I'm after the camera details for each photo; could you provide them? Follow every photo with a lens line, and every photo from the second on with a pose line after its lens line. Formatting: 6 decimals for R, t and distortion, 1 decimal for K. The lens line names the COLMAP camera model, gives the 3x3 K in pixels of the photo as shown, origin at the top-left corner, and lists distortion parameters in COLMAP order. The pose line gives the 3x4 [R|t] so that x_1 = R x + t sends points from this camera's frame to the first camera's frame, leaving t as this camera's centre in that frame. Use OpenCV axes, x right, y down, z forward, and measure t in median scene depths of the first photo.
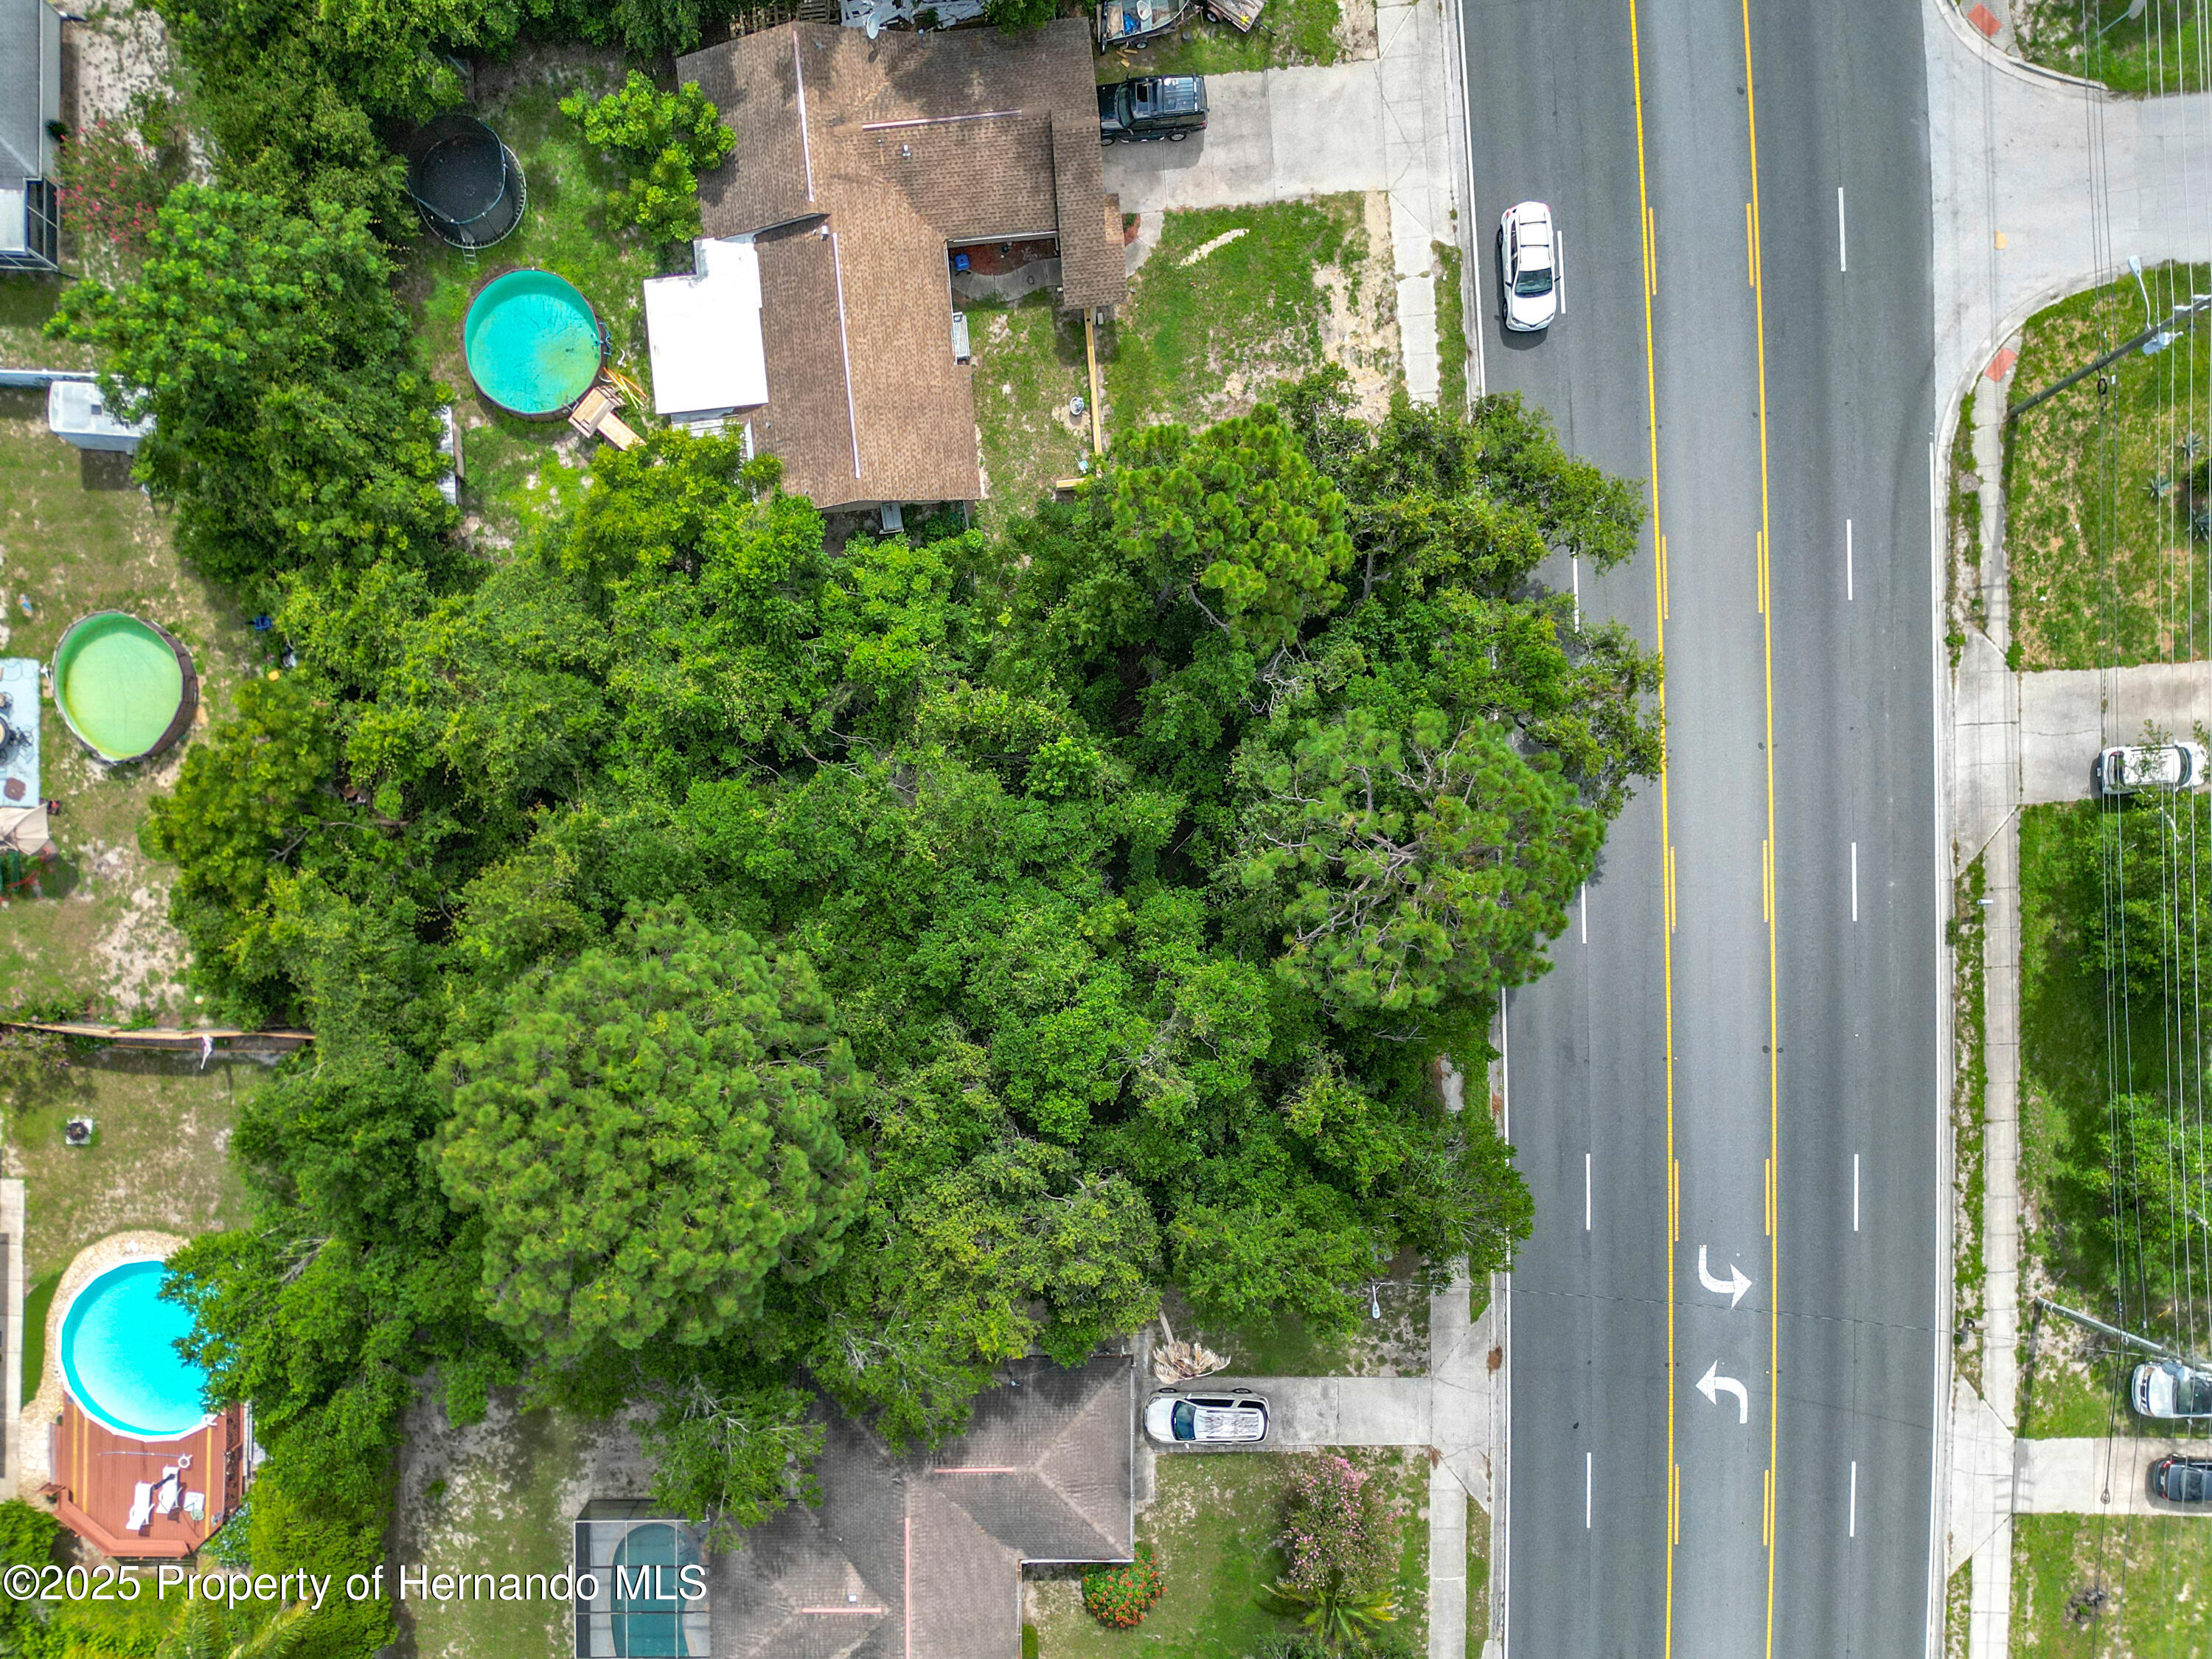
lens RADIAL K [[1585.1, 0, 1019.8], [0, 1585.1, 1035.6], [0, 0, 1]] dist [0.025609, -0.000386]
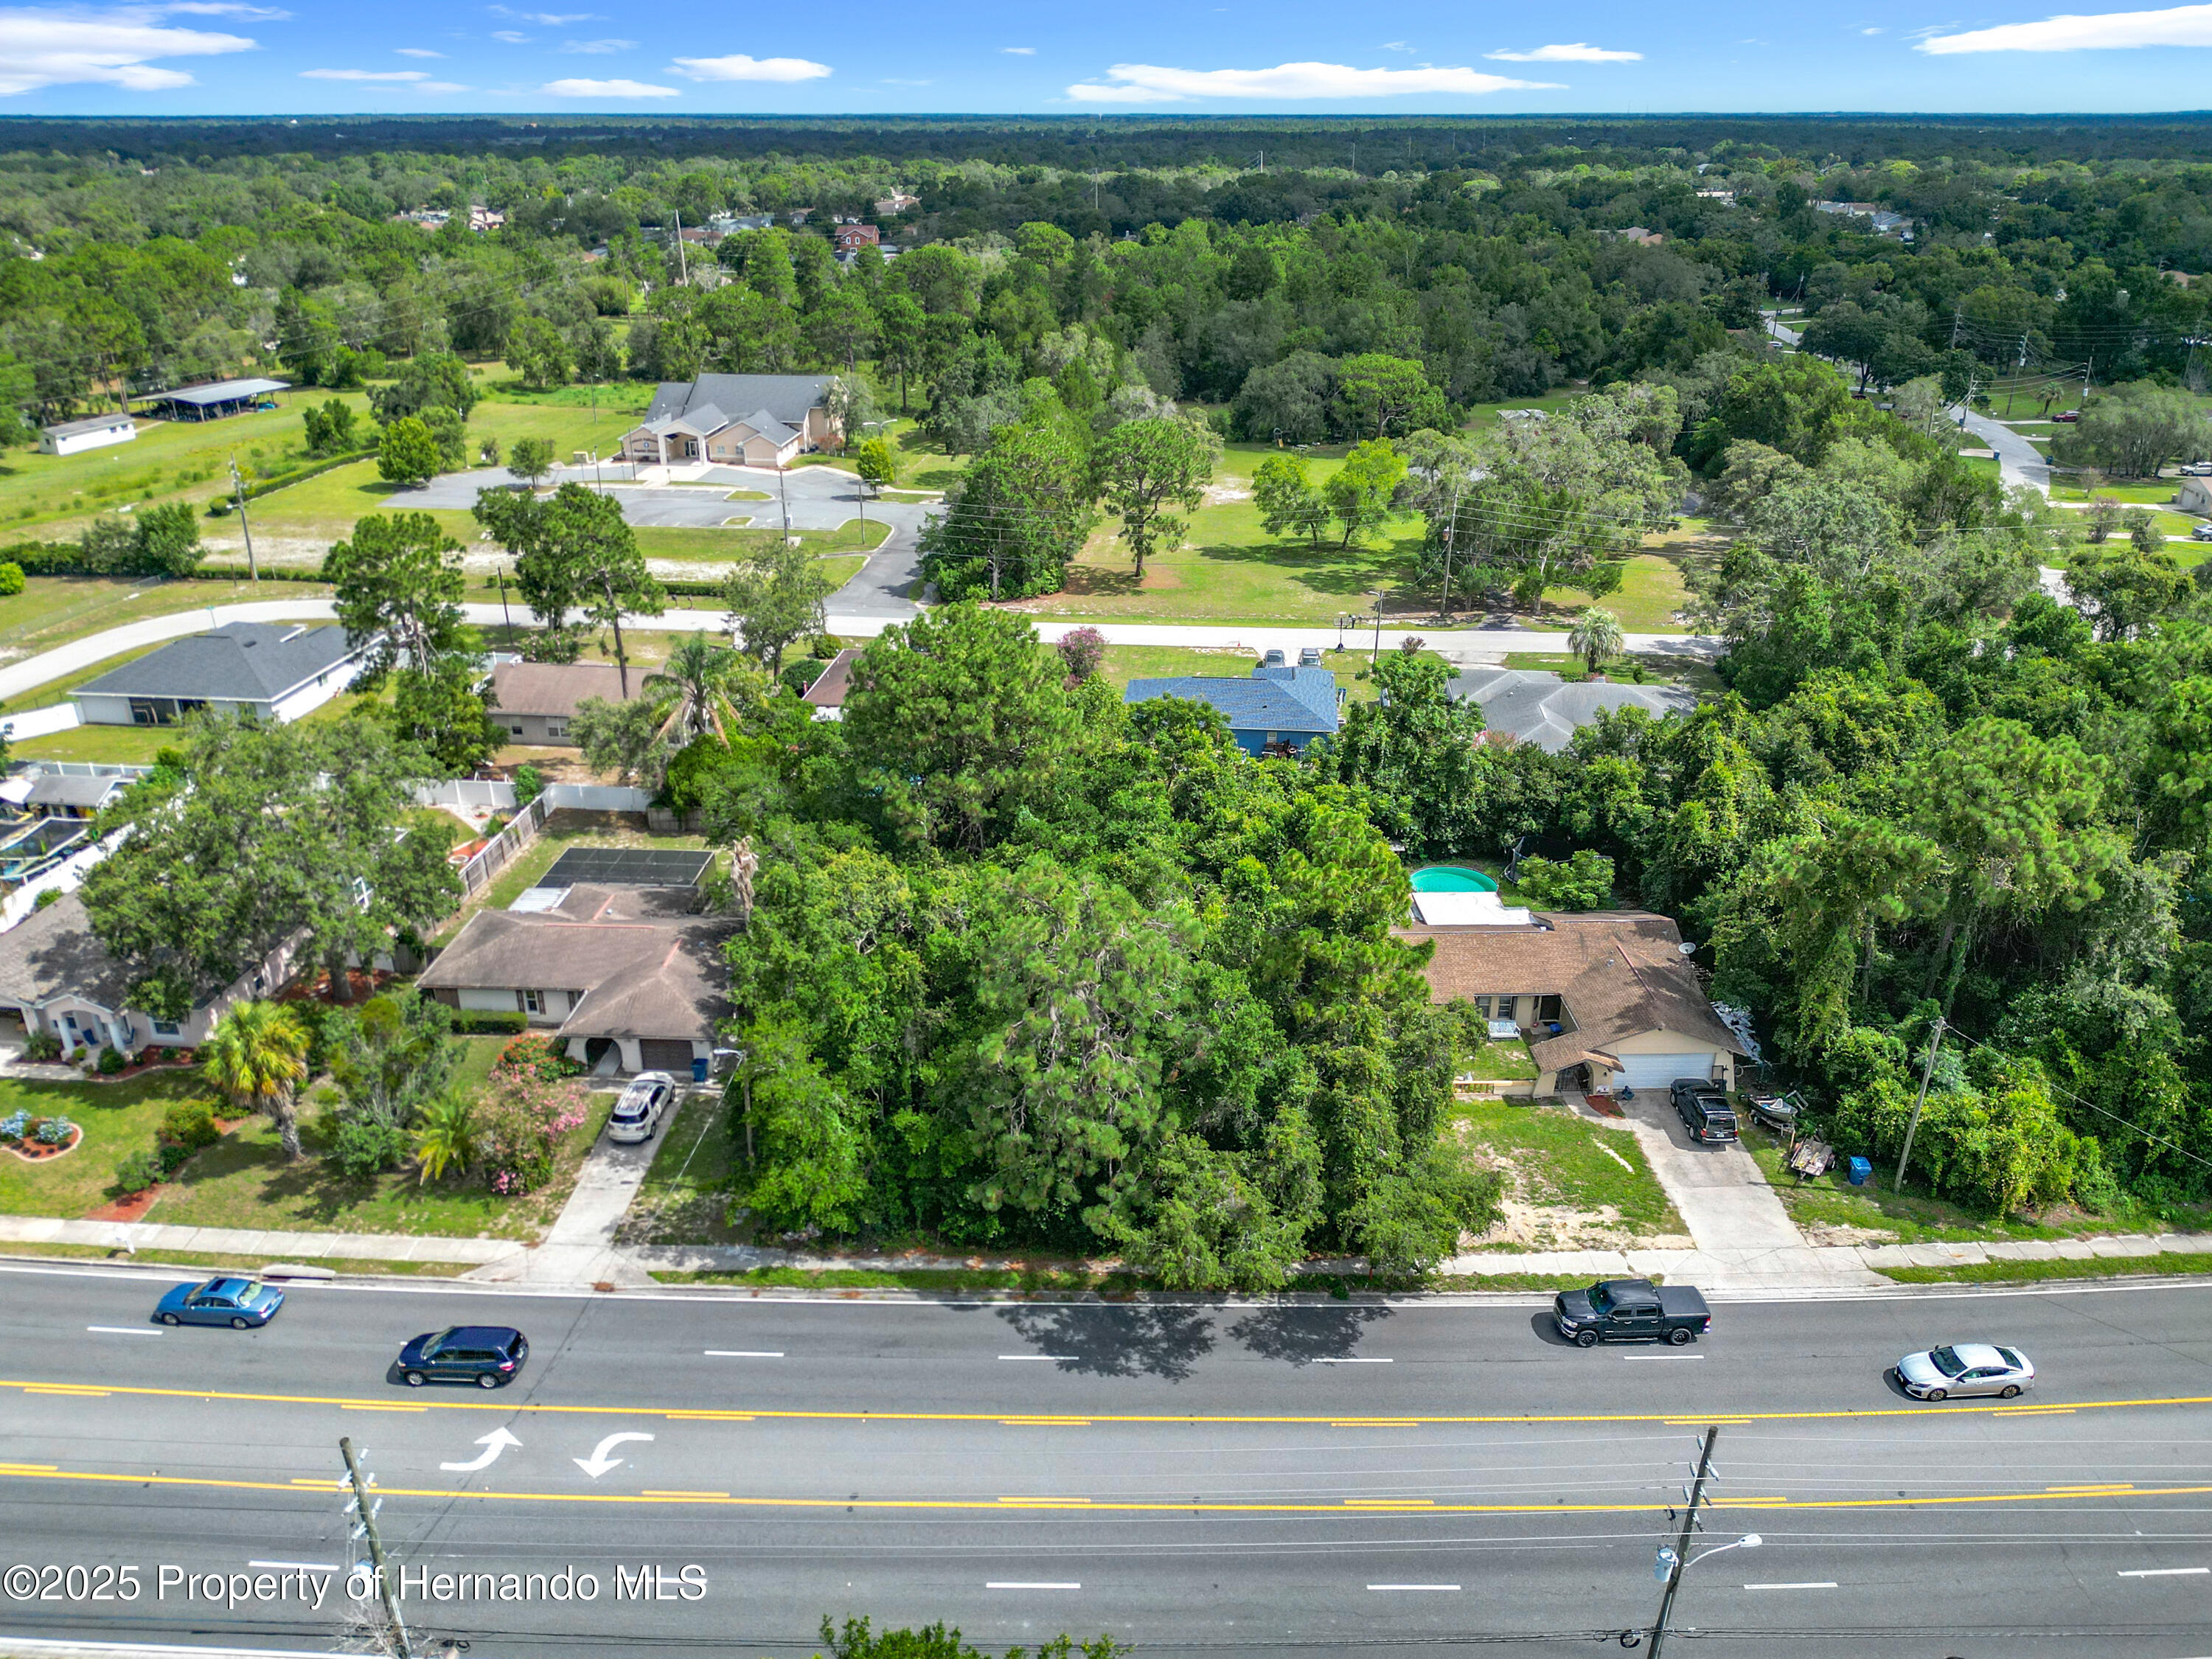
lens RADIAL K [[1617.6, 0, 1098.3], [0, 1617.6, 830.3], [0, 0, 1]] dist [0.048833, -0.076117]
pose [[-0.067160, 0.403554, -0.912487, 1.132939], [-0.994692, -0.098542, 0.029629, -0.118886], [-0.077961, 0.909634, 0.408030, 0.301896]]
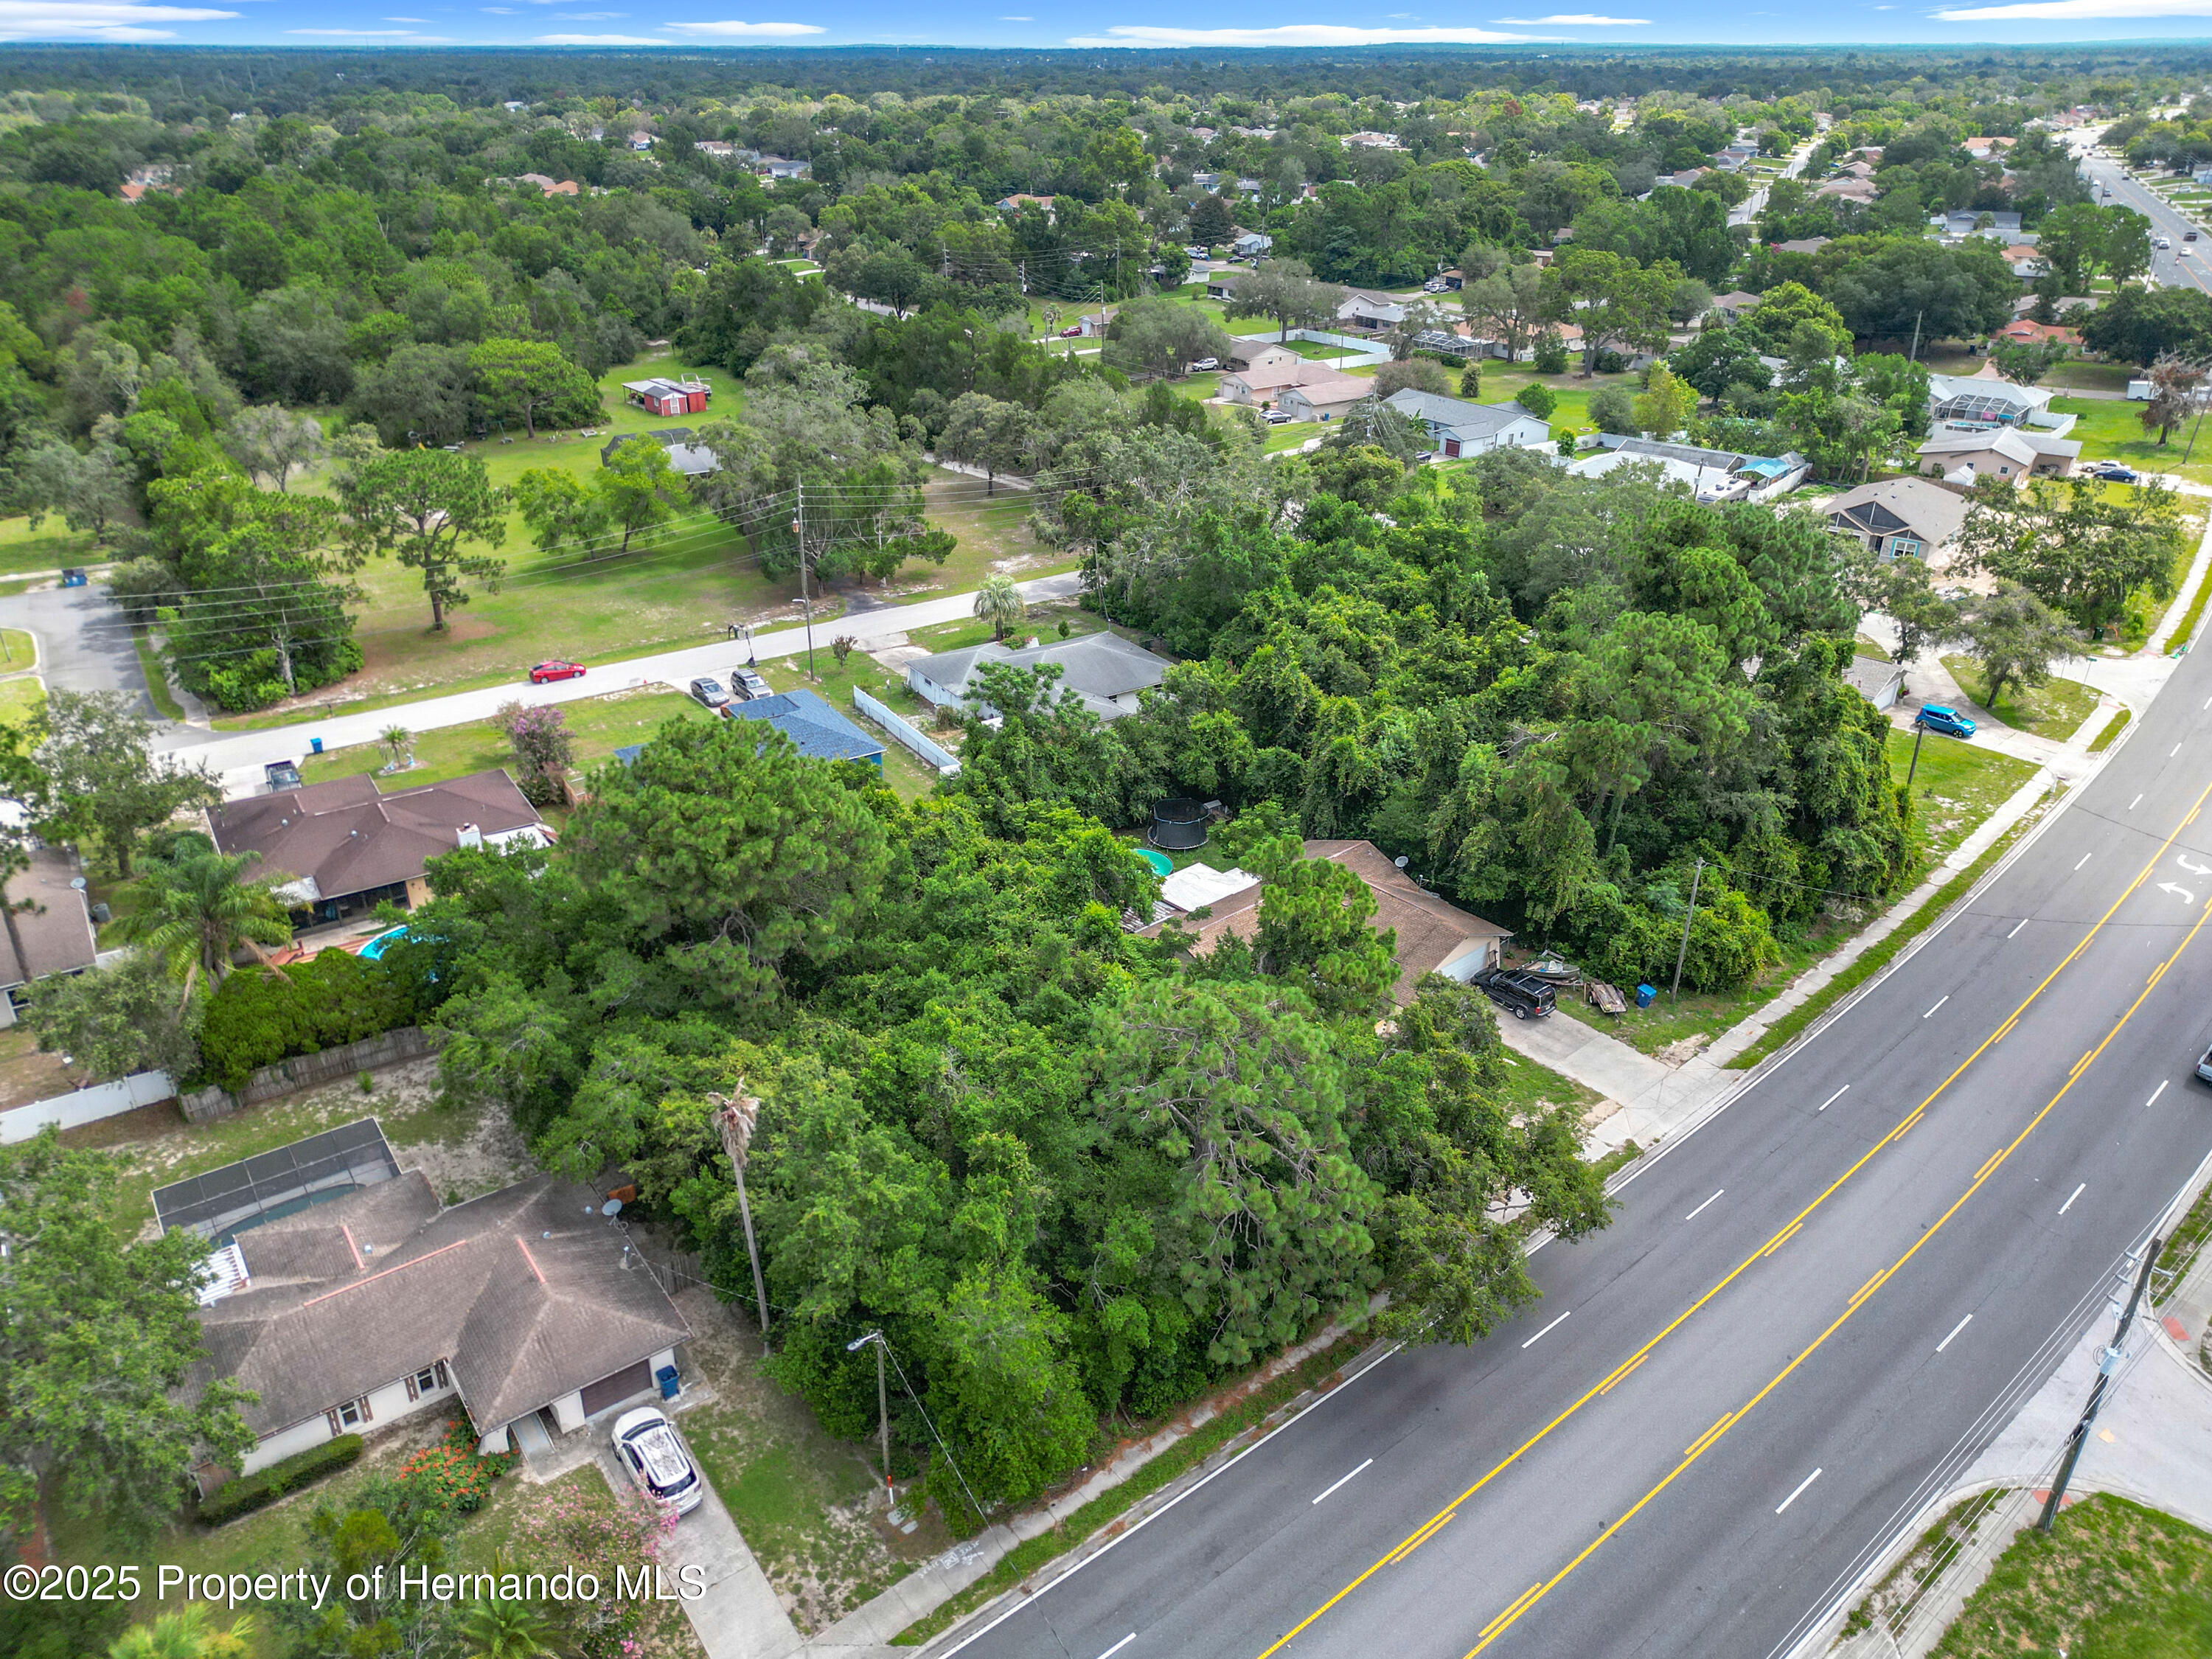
lens RADIAL K [[1543.7, 0, 1098.5], [0, 1543.7, 837.8], [0, 0, 1]] dist [0.069284, -0.066924]
pose [[0.580555, 0.368489, -0.726065, 0.796136], [-0.811685, 0.191606, -0.551773, 0.459177], [-0.064204, 0.909672, 0.410335, 0.301639]]
